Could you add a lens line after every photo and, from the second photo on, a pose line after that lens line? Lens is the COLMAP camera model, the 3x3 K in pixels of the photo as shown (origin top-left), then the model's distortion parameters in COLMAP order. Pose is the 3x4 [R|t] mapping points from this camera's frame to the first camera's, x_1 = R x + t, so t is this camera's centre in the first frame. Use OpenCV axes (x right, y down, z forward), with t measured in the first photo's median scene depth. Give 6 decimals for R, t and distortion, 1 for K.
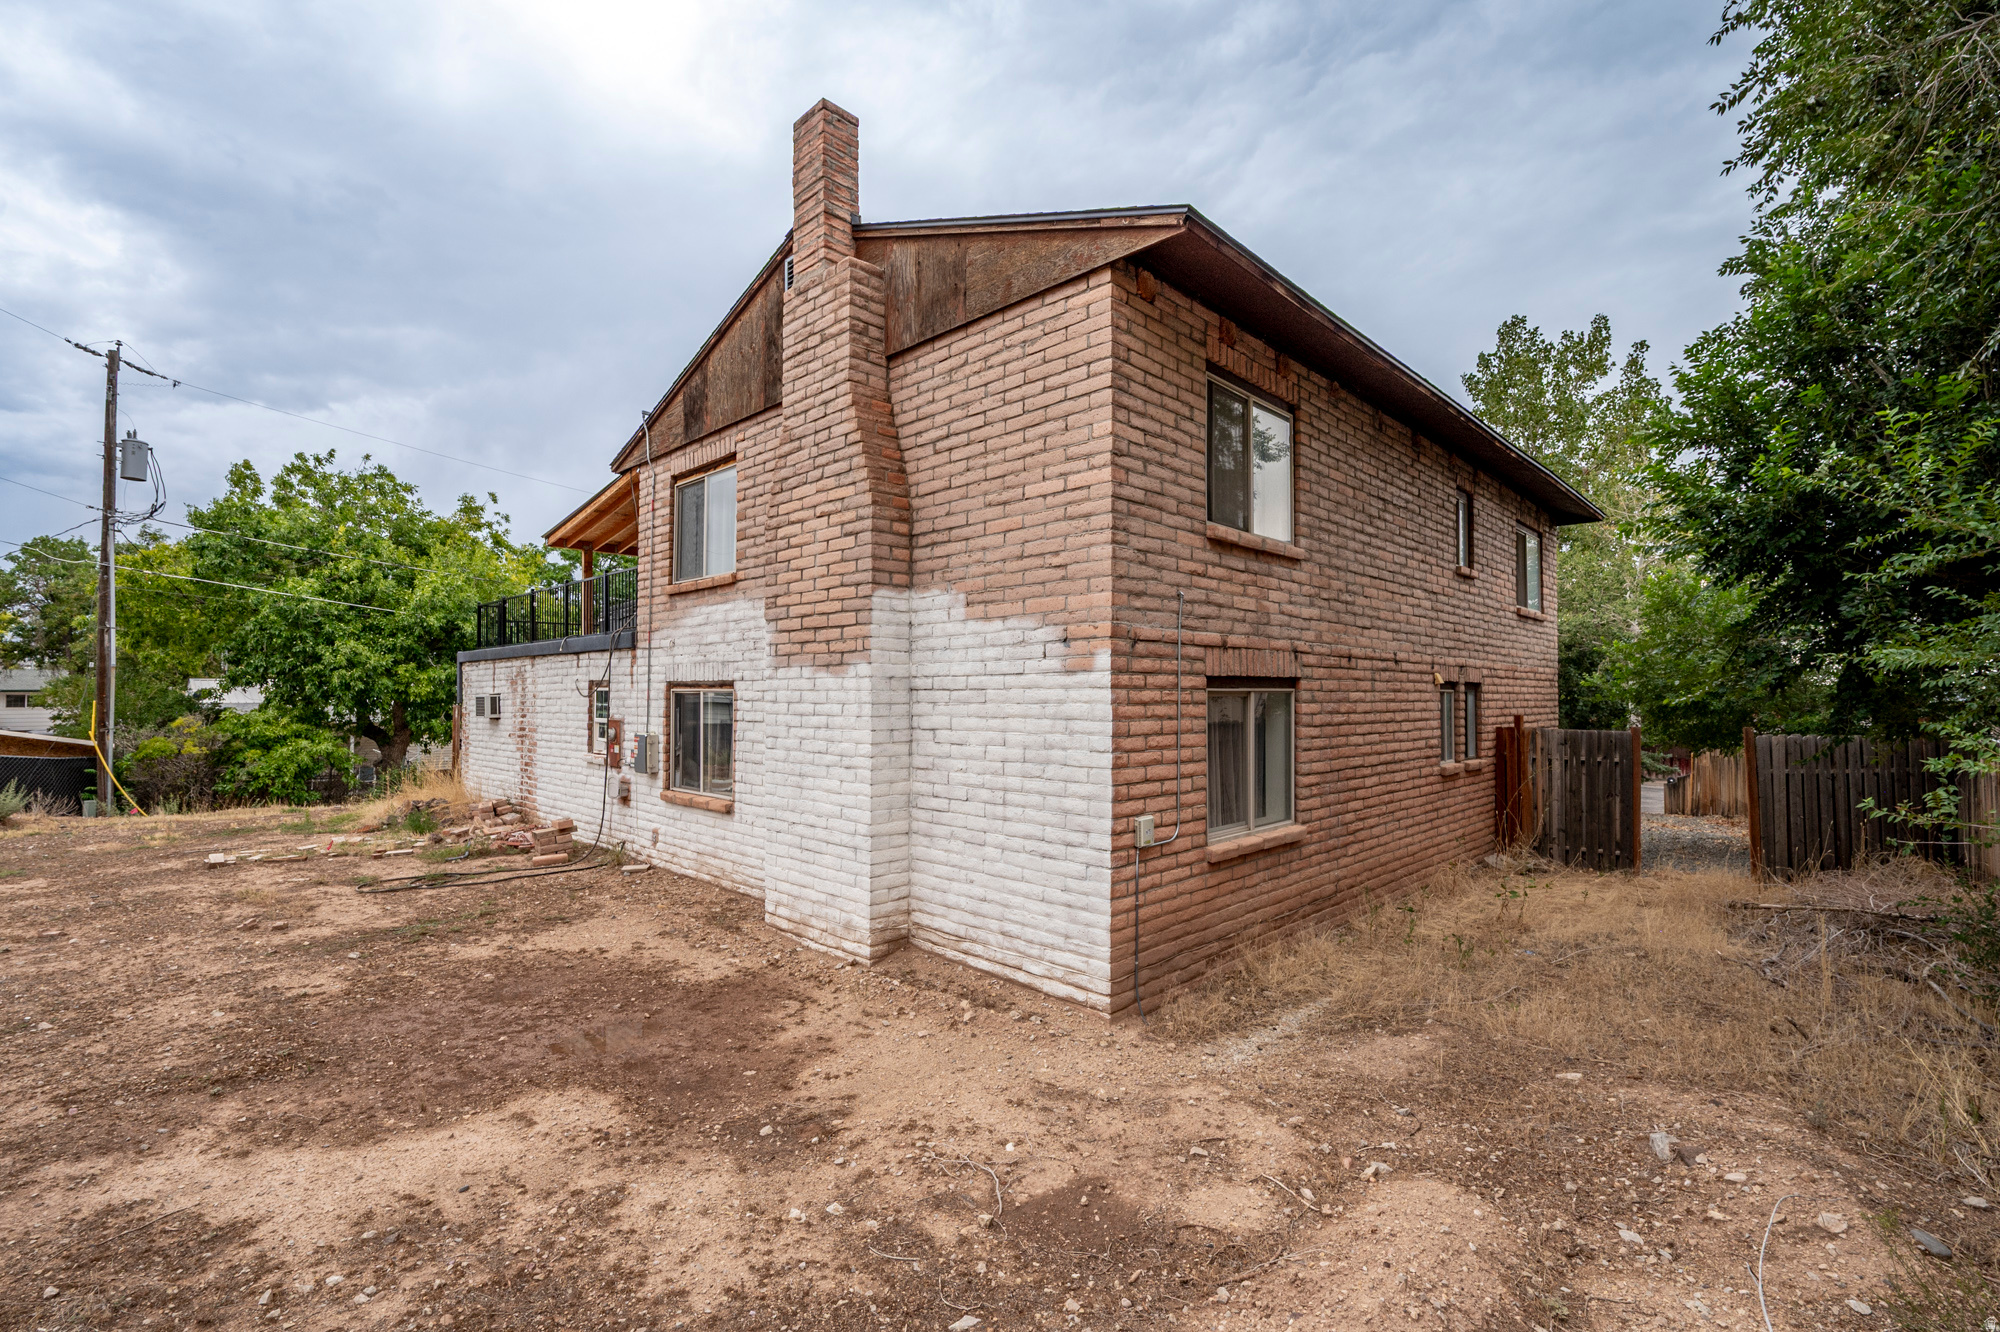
lens RADIAL K [[877.5, 0, 1000.0], [0, 877.5, 666.0], [0, 0, 1]] dist [0.000103, 0.000001]
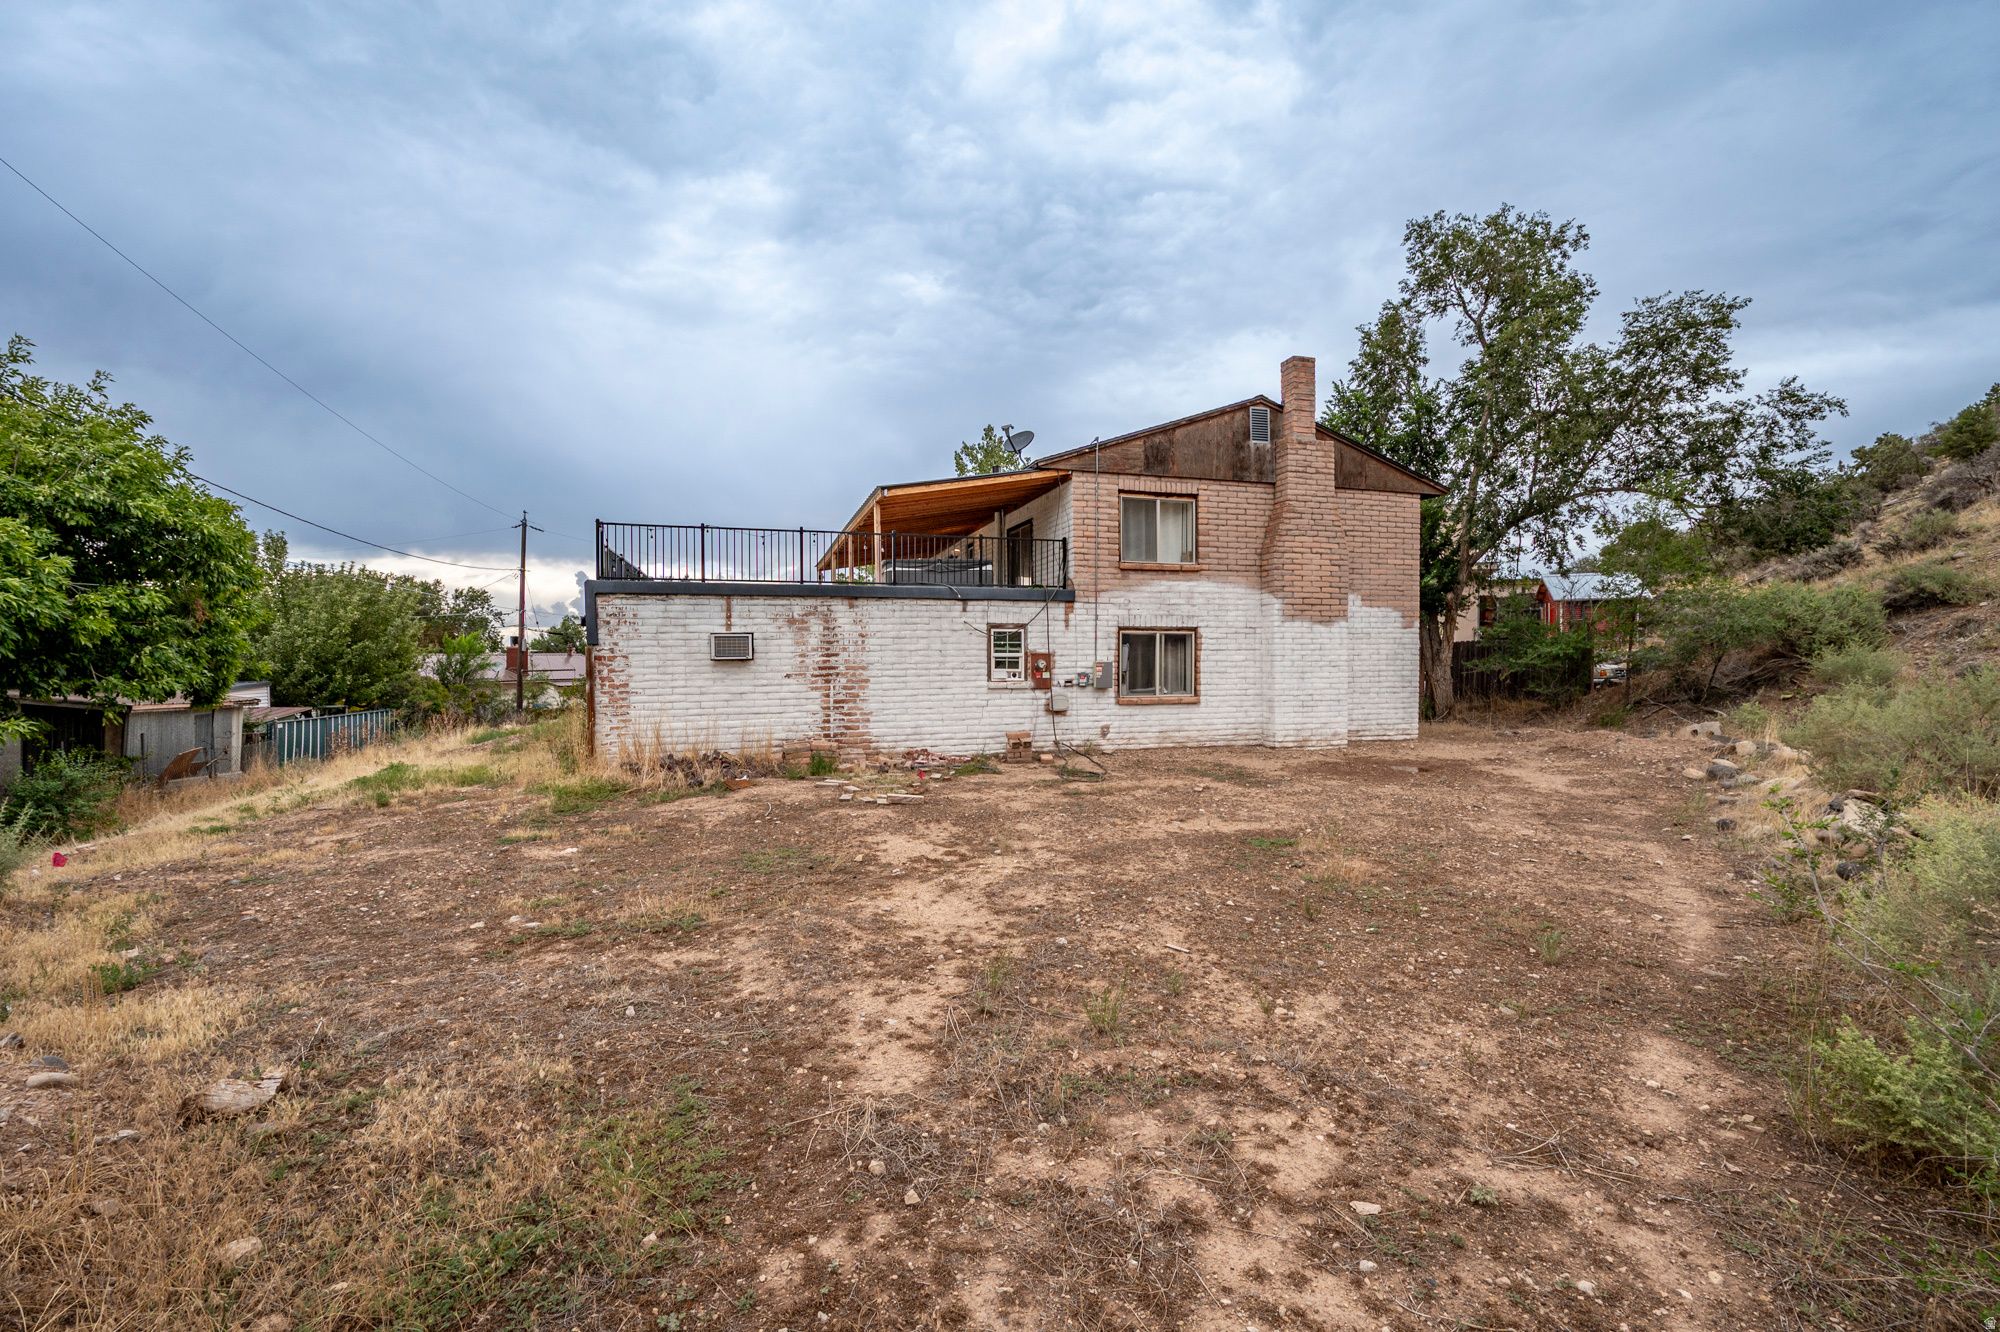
lens RADIAL K [[861.3, 0, 1000.0], [0, 861.3, 666.0], [0, 0, 1]] dist [-0.000038, -0.000005]
pose [[0.477785, -0.017229, 0.878308, -1.873957], [-0.024790, 0.999145, 0.033084, 0.044229], [-0.878127, -0.037581, 0.476950, 0.492193]]
